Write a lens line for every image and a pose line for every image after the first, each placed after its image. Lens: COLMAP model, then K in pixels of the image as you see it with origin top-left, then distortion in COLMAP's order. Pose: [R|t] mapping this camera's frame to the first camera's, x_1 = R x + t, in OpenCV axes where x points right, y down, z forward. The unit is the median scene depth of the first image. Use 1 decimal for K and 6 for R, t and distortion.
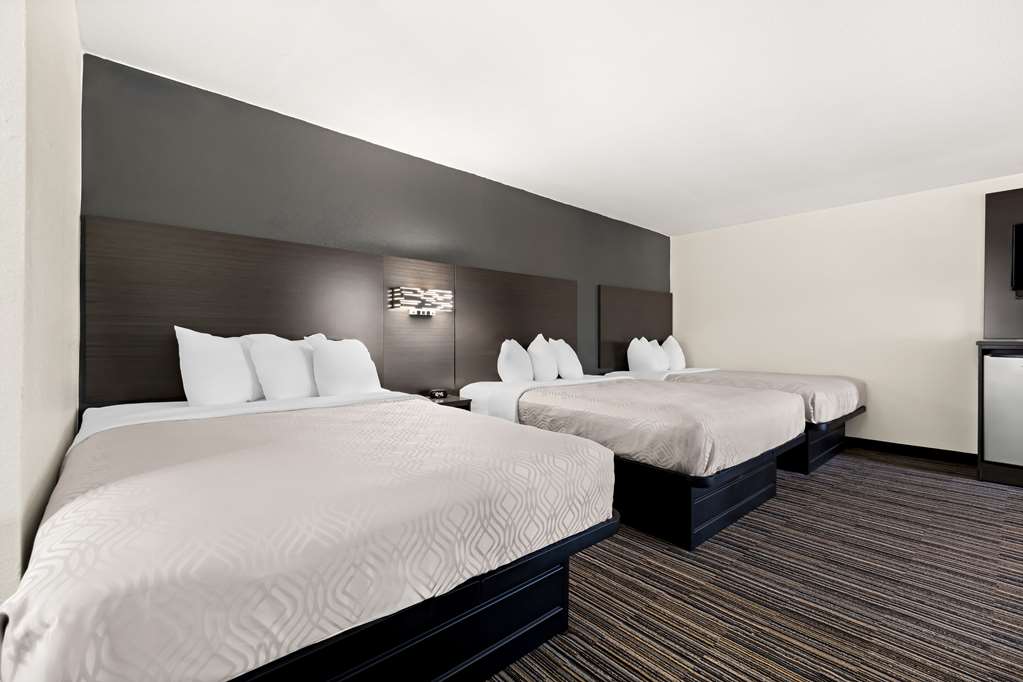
lens RADIAL K [[437.0, 0, 513.8], [0, 437.0, 336.1], [0, 0, 1]] dist [0.014724, -0.000664]
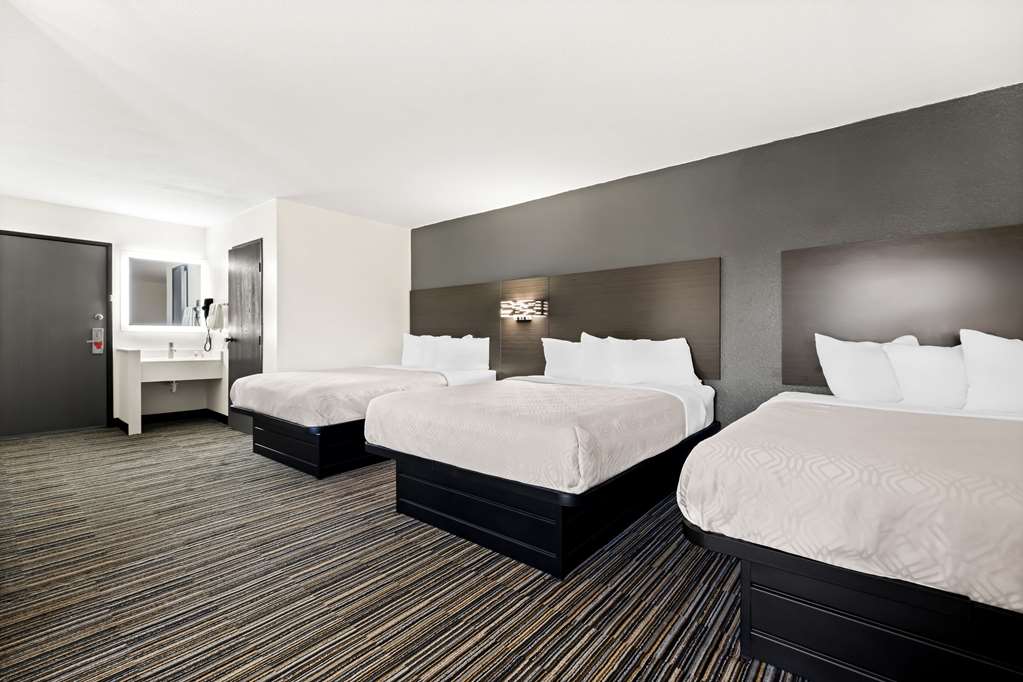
lens RADIAL K [[437.0, 0, 510.2], [0, 437.0, 342.4], [0, 0, 1]] dist [0.014724, -0.000664]
pose [[0.161351, 0.002263, -0.986895, 1.372833], [-0.005521, 0.999984, 0.001391, 0.022337], [0.986882, 0.005224, 0.161360, 0.938601]]
